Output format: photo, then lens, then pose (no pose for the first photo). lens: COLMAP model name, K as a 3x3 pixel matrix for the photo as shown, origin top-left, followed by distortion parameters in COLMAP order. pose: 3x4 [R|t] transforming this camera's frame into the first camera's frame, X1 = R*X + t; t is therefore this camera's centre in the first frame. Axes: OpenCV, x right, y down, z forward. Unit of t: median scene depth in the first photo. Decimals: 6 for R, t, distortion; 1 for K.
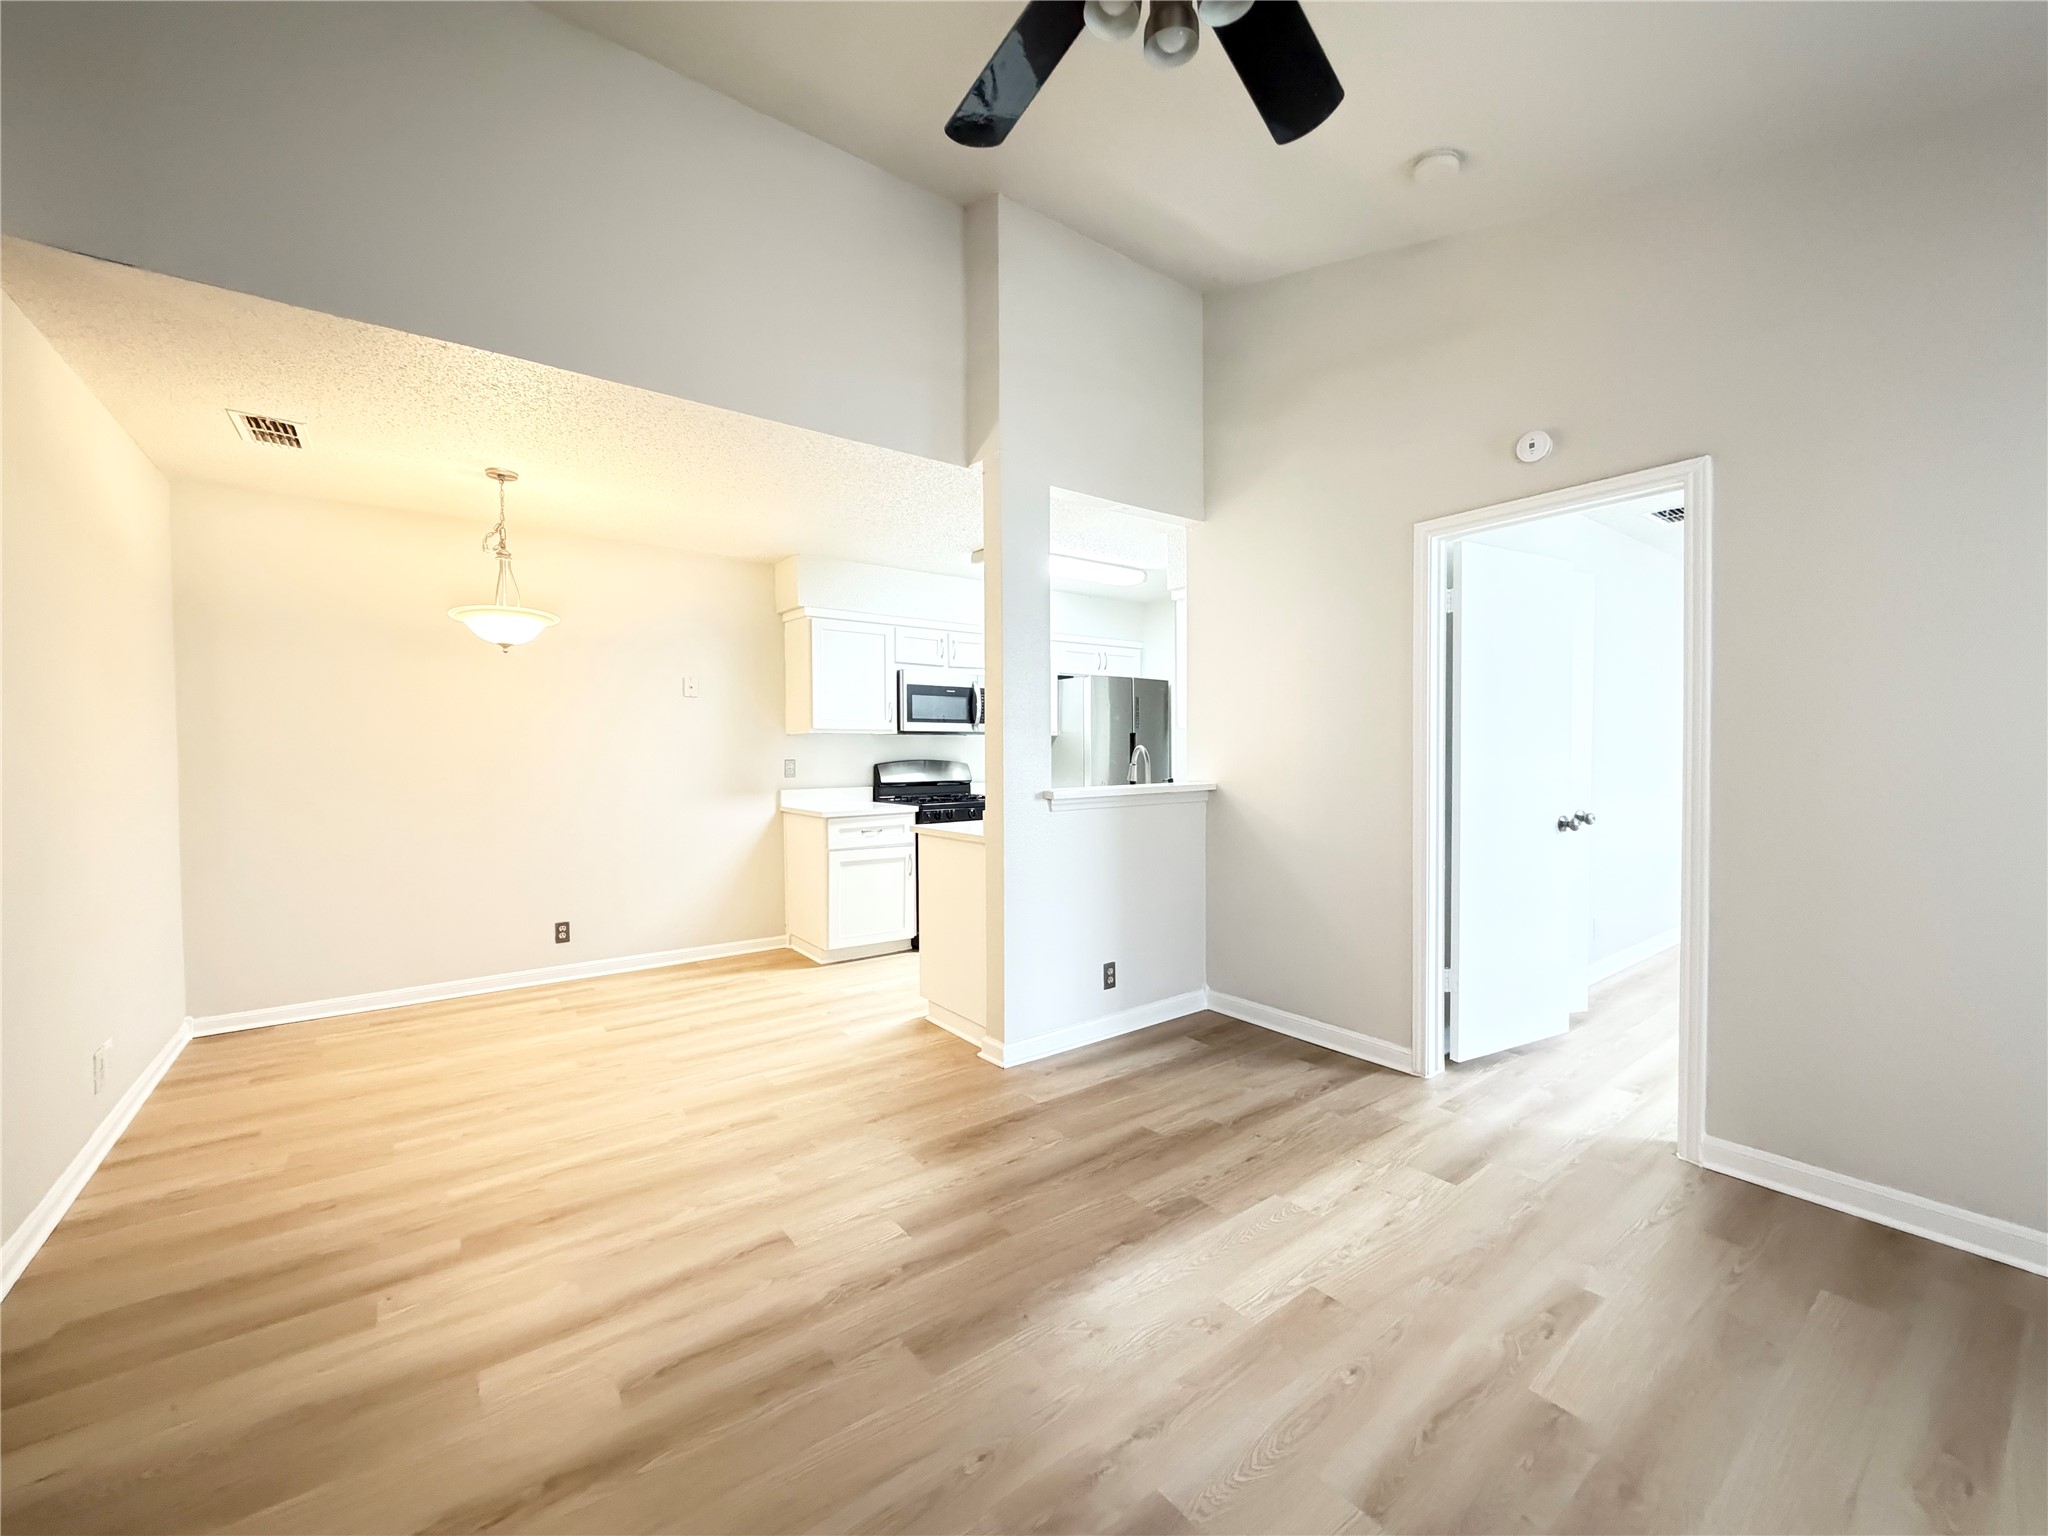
lens RADIAL K [[821.4, 0, 1024.0], [0, 821.4, 768.0], [0, 0, 1]] dist [0.001316, 0.000225]
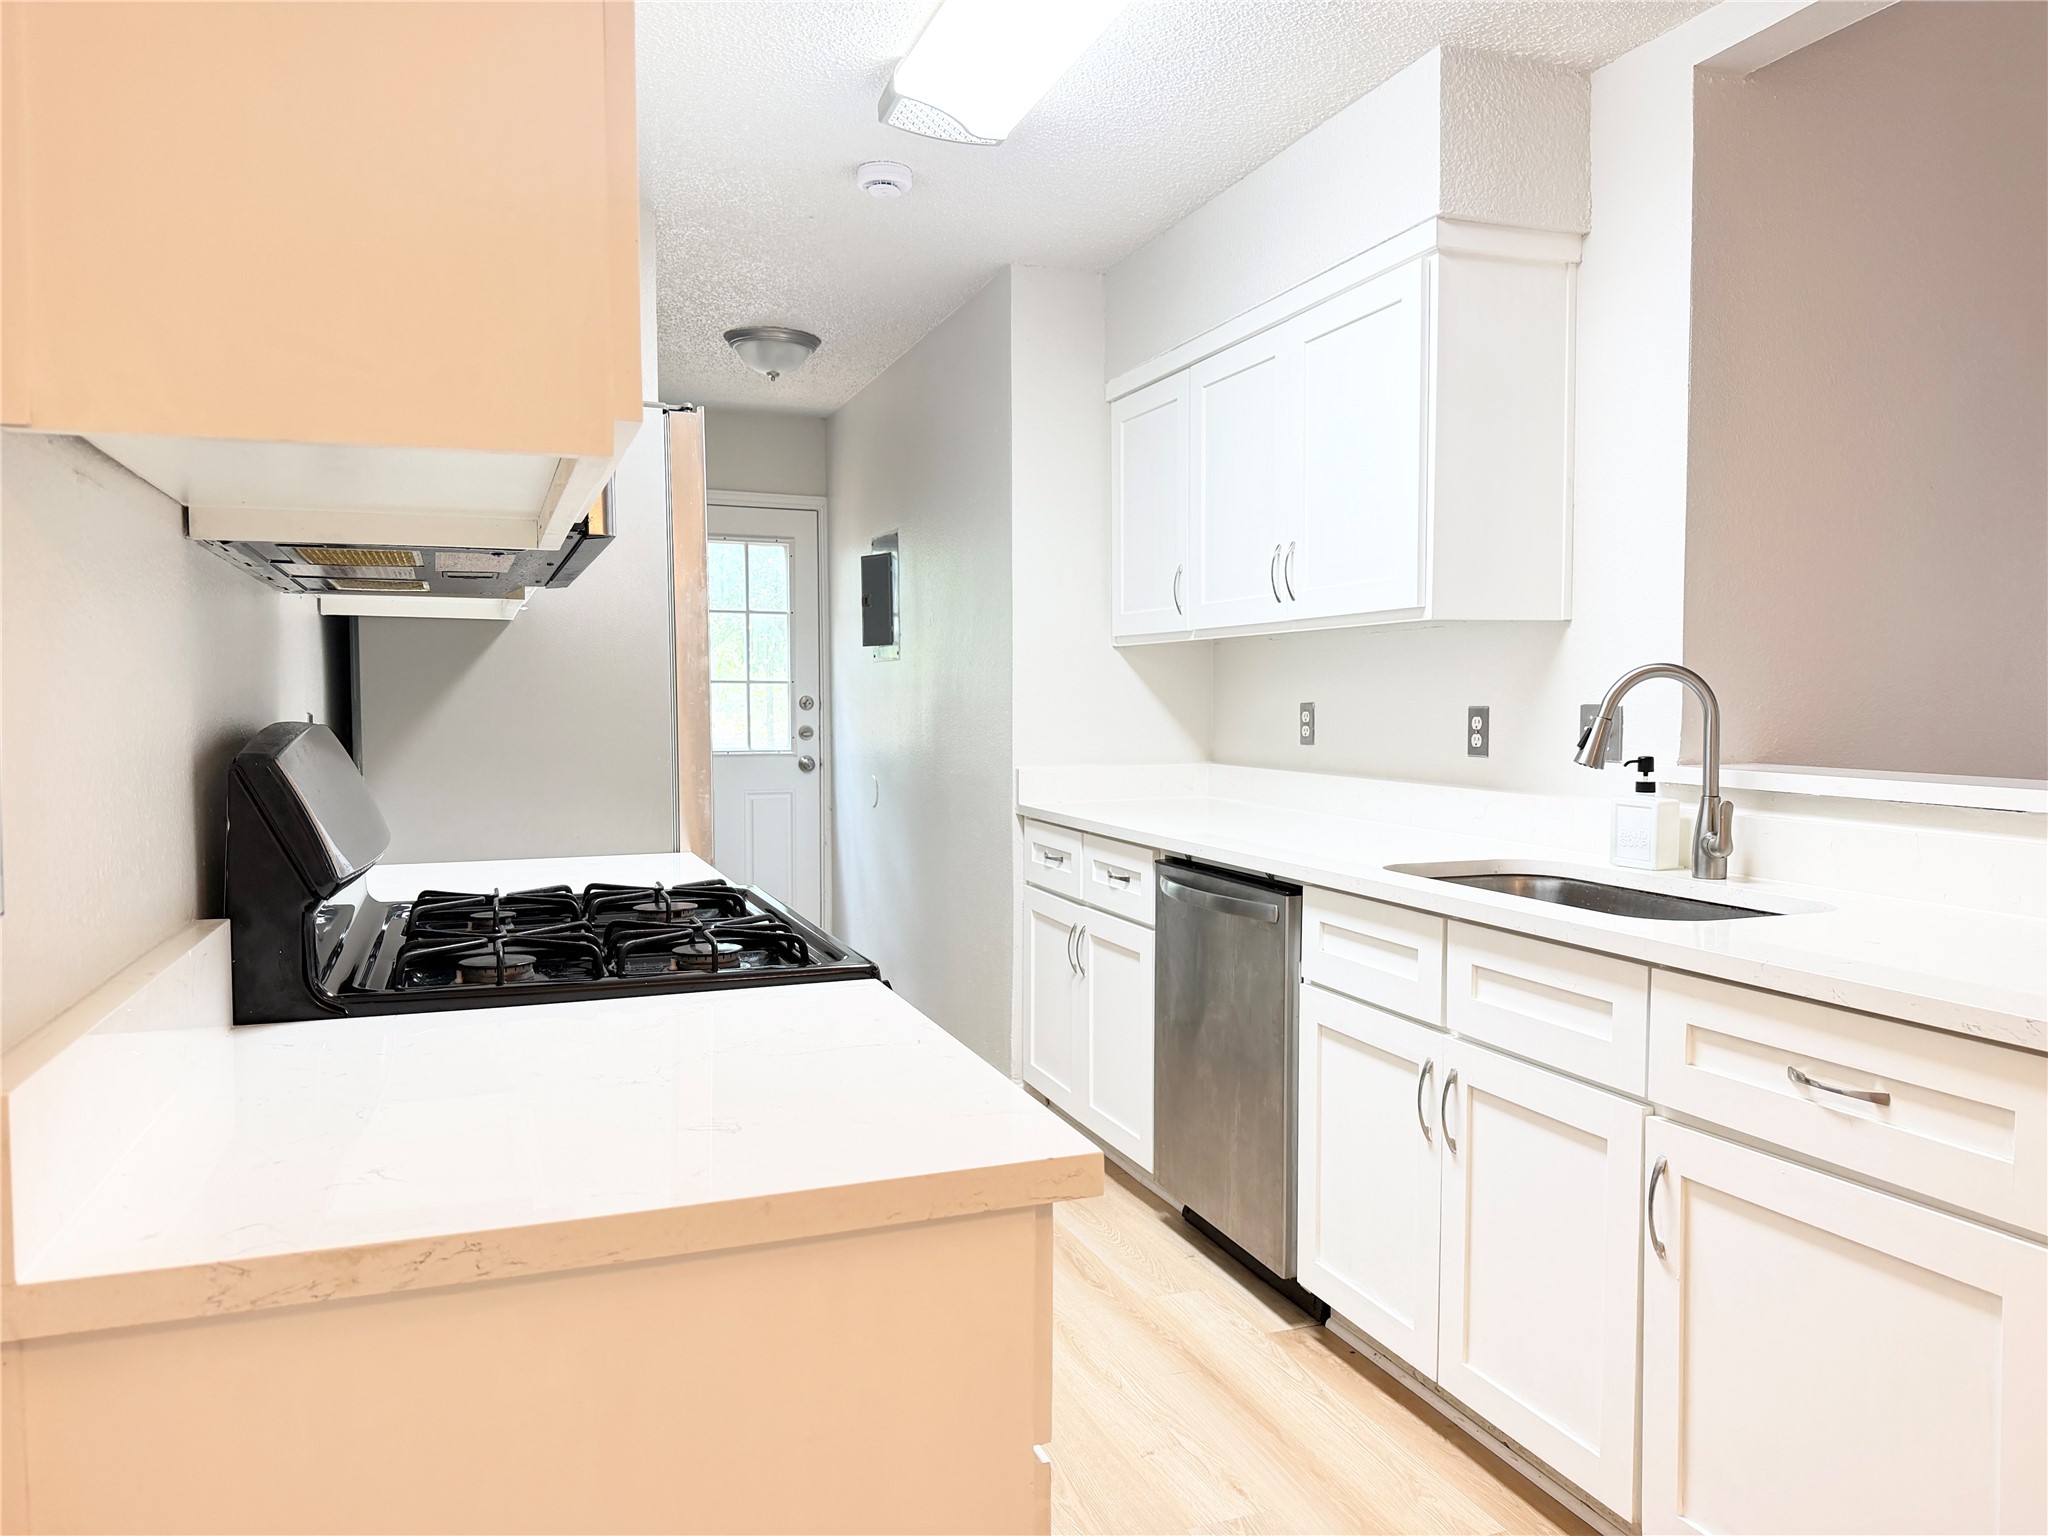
lens RADIAL K [[1429.5, 0, 1048.8], [0, 1429.5, 780.5], [0, 0, 1]] dist [0.023424, -0.003118]
pose [[0.282980, -0.045731, 0.958035, -0.410298], [0.015718, 0.998950, 0.043041, -0.008993], [-0.958997, 0.002878, 0.283402, 0.868867]]
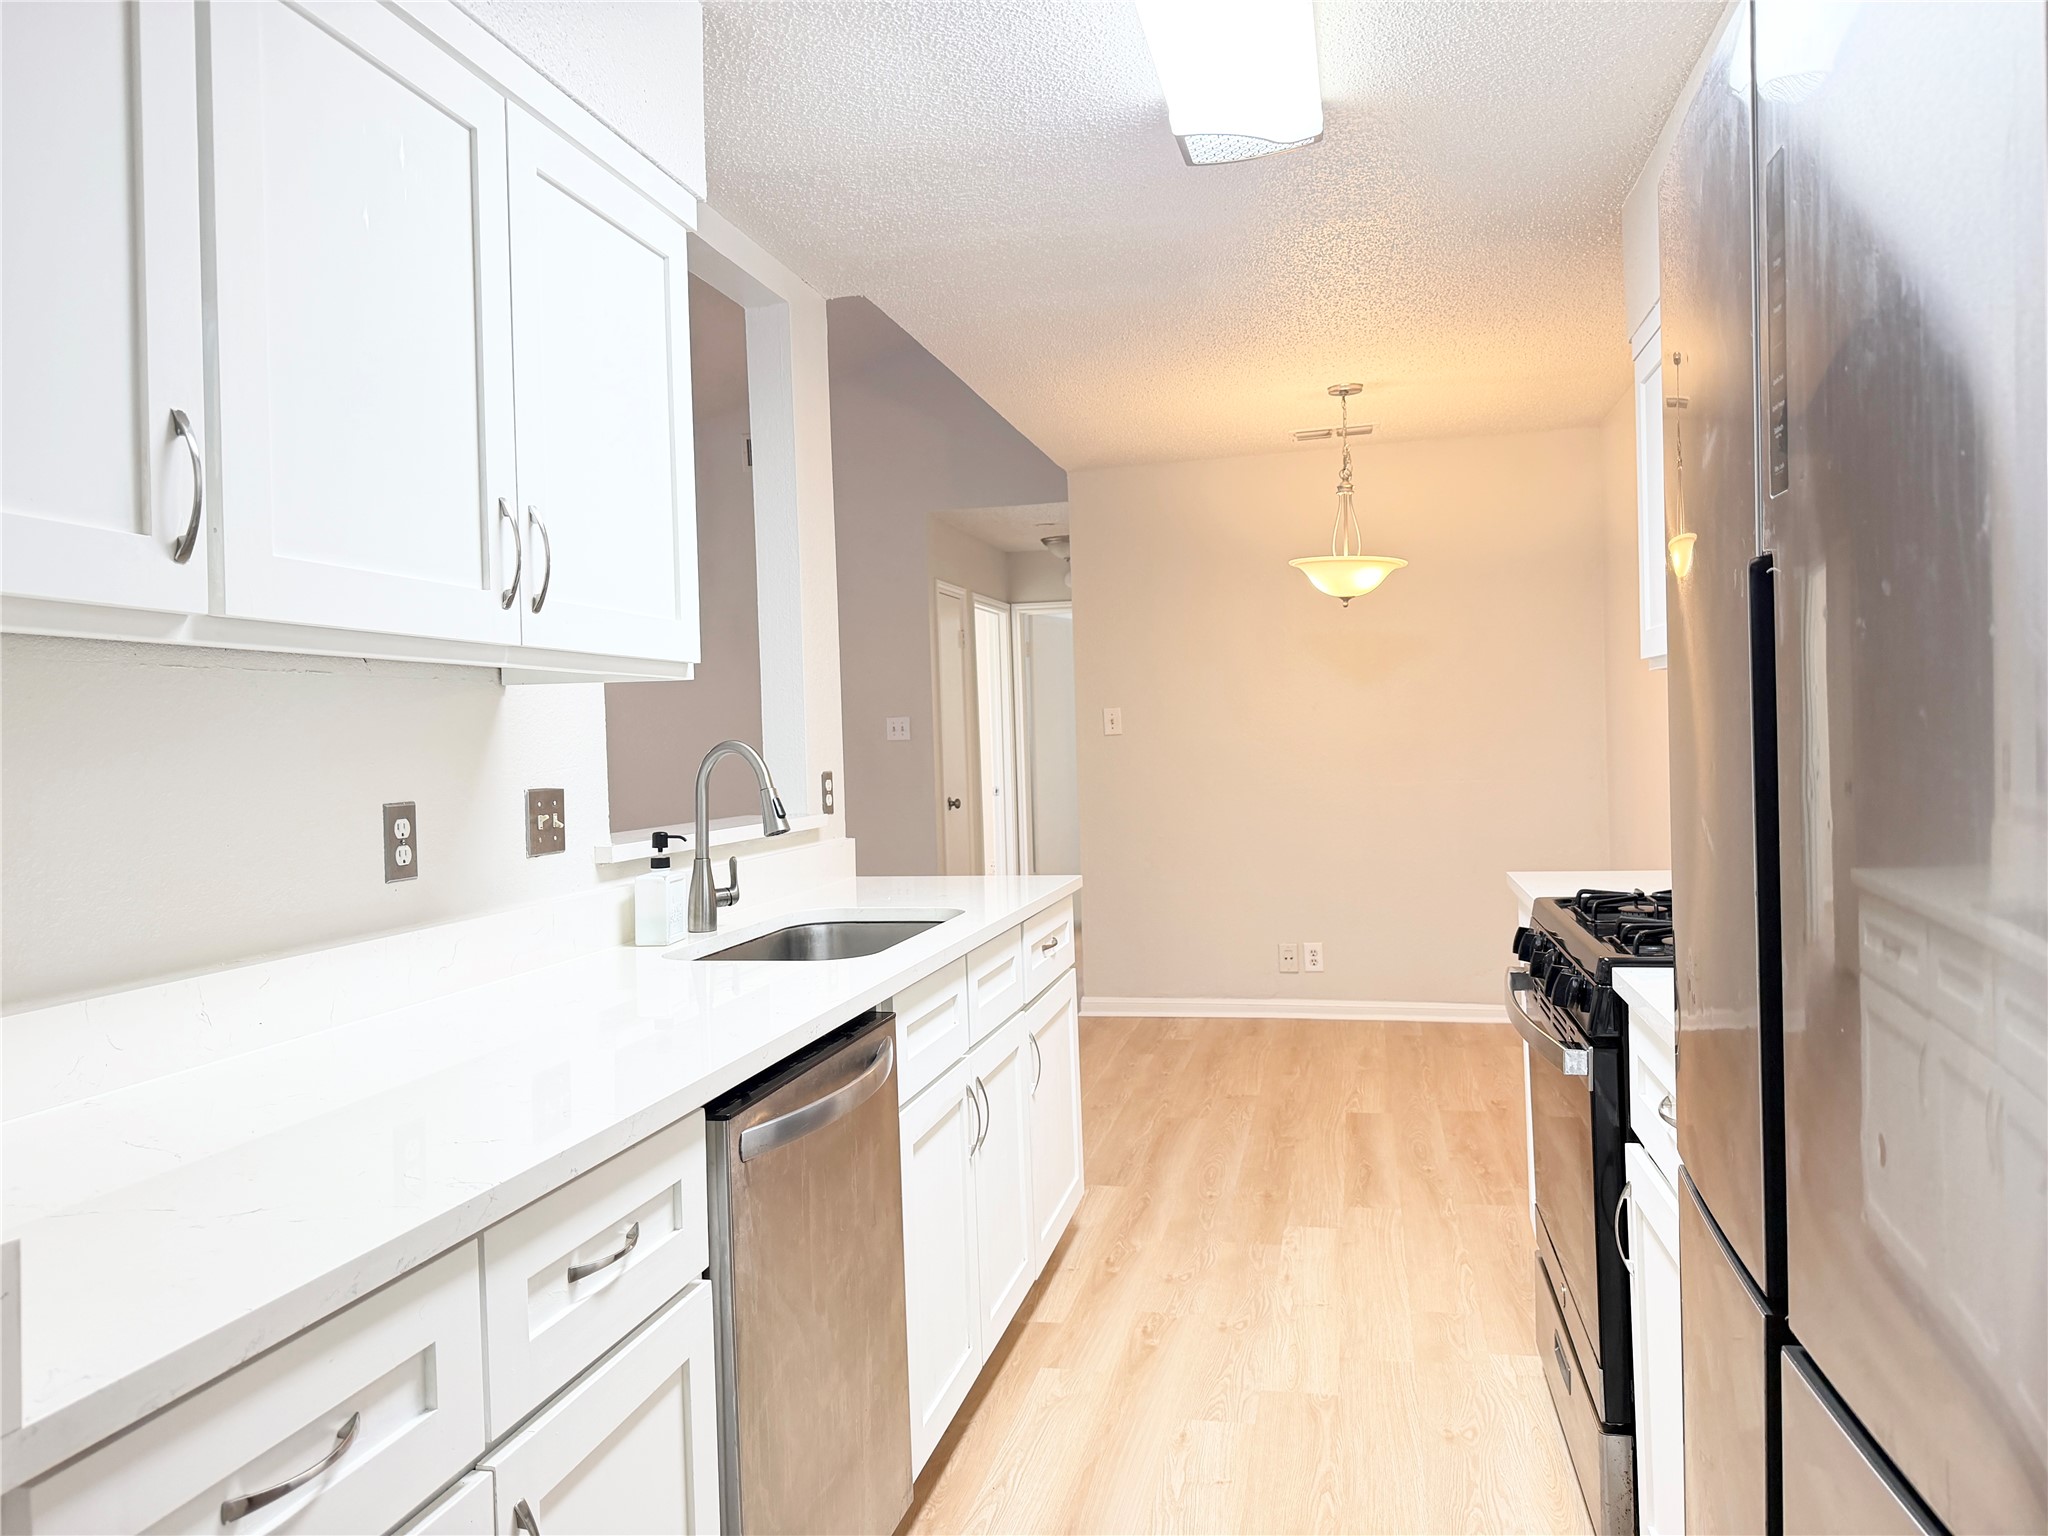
lens RADIAL K [[1429.5, 0, 1048.8], [0, 1429.5, 780.5], [0, 0, 1]] dist [0.023424, -0.003118]
pose [[-0.763869, 0.054025, -0.643106, 0.358217], [0.026807, 0.998286, 0.052022, -0.033150], [0.644814, 0.022498, -0.764008, 1.287140]]
